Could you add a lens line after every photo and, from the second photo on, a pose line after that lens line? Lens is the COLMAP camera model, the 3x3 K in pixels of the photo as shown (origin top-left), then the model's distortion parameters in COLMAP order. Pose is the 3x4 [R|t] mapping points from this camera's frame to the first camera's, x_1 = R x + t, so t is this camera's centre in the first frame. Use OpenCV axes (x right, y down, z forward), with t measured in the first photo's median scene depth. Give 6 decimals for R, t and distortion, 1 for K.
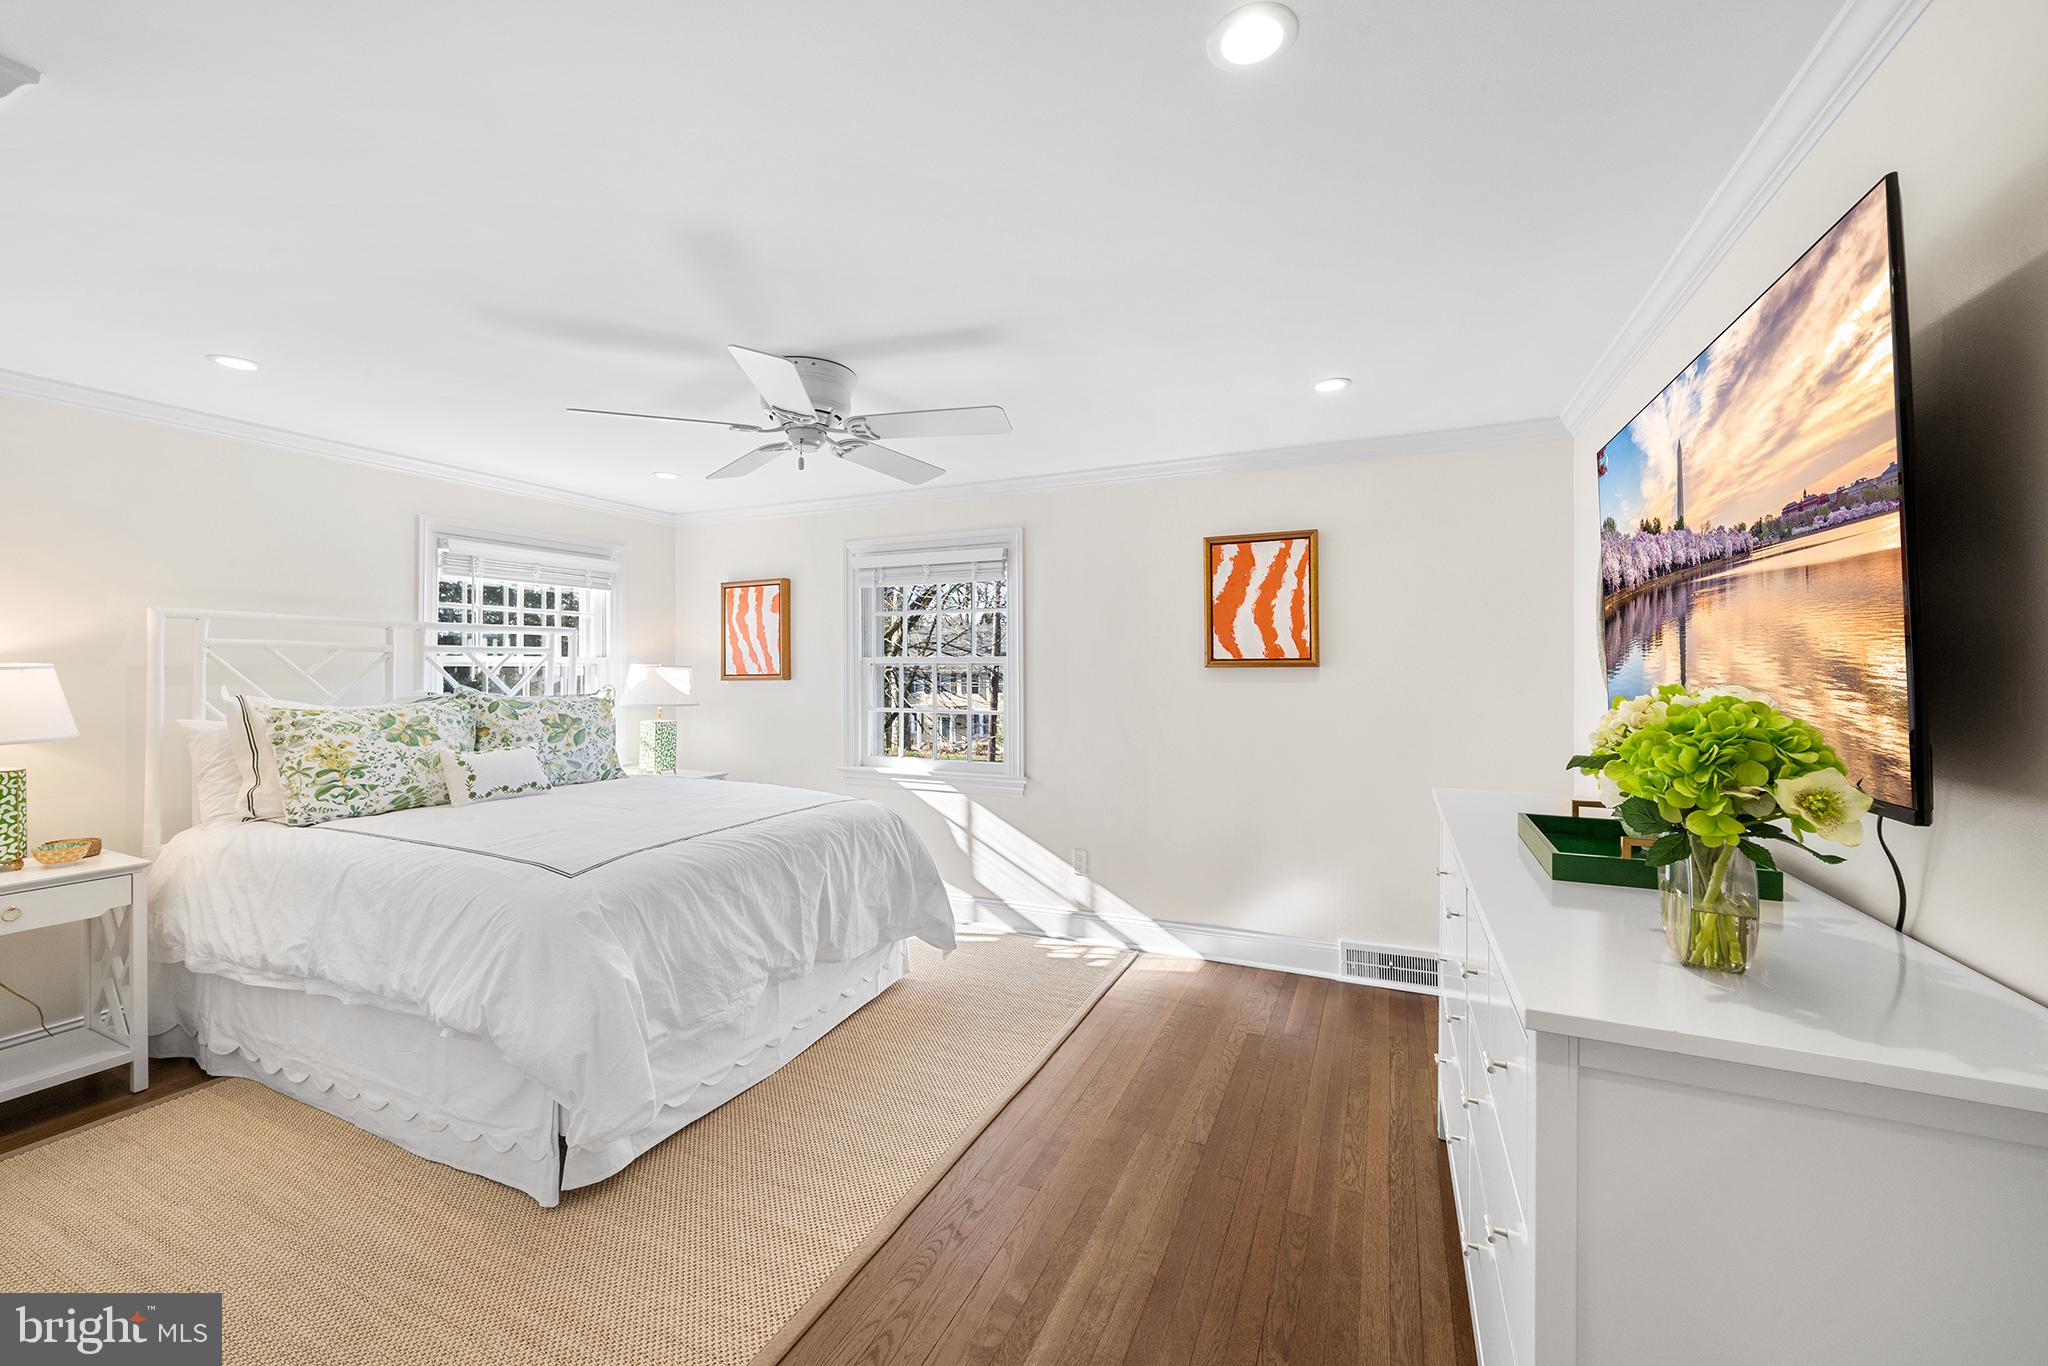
lens RADIAL K [[771.1, 0, 1018.6], [0, 771.1, 674.2], [0, 0, 1]] dist [0.000617, 0.000104]
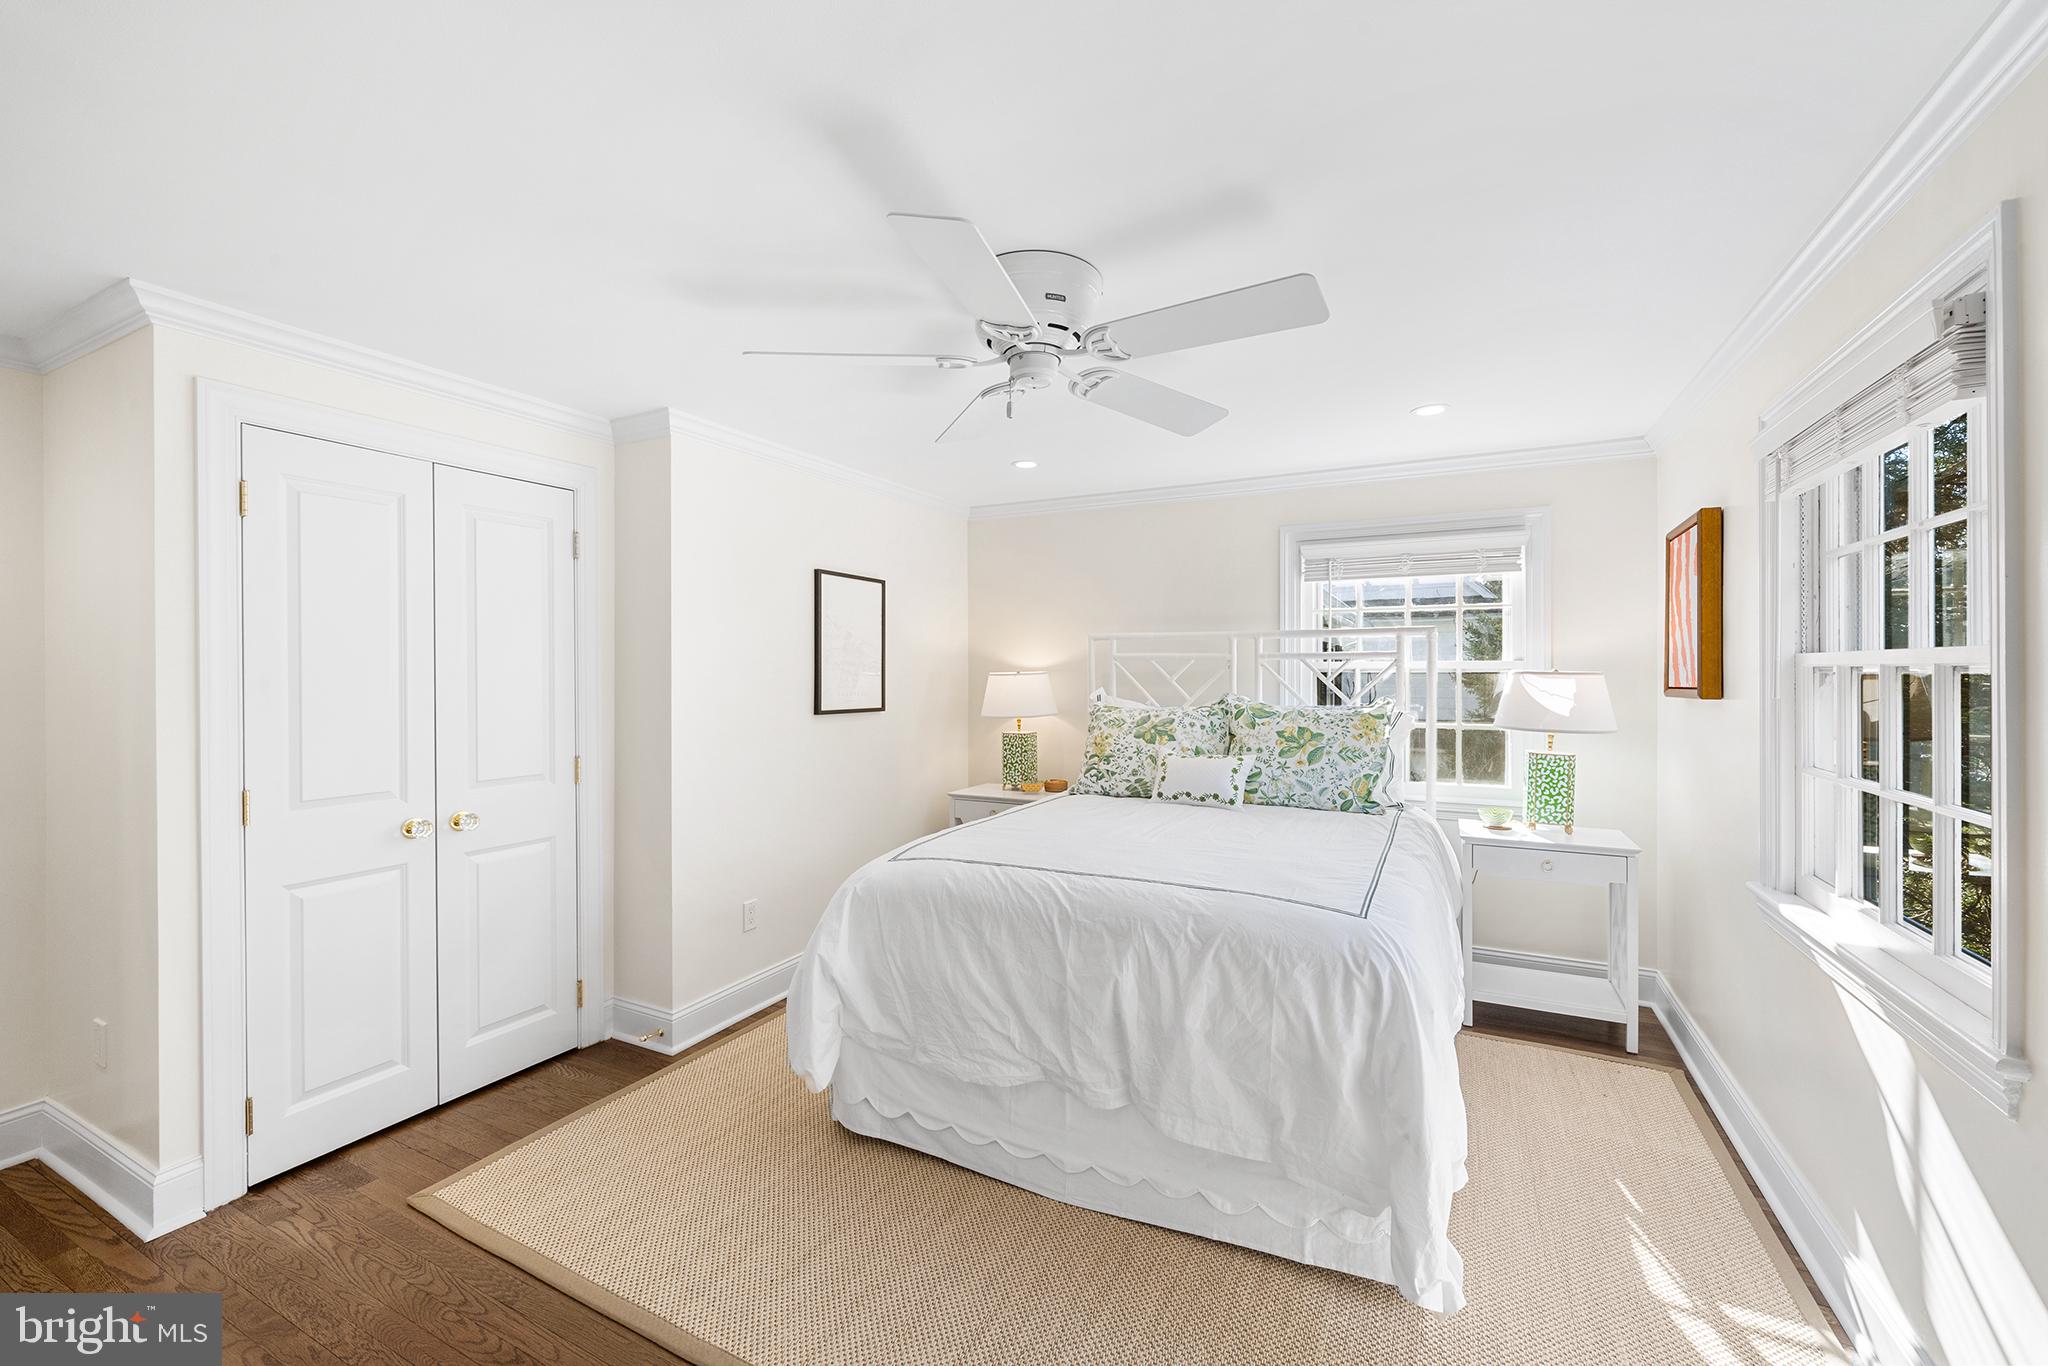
lens RADIAL K [[814.2, 0, 1024.0], [0, 814.2, 683.0], [0, 0, 1]] dist [-0.002751, -0.000257]
pose [[-0.027726, 0.011013, -0.999555, 0.373286], [-0.007802, 0.999906, 0.011233, -0.007751], [0.999585, 0.008110, -0.027637, 0.746842]]
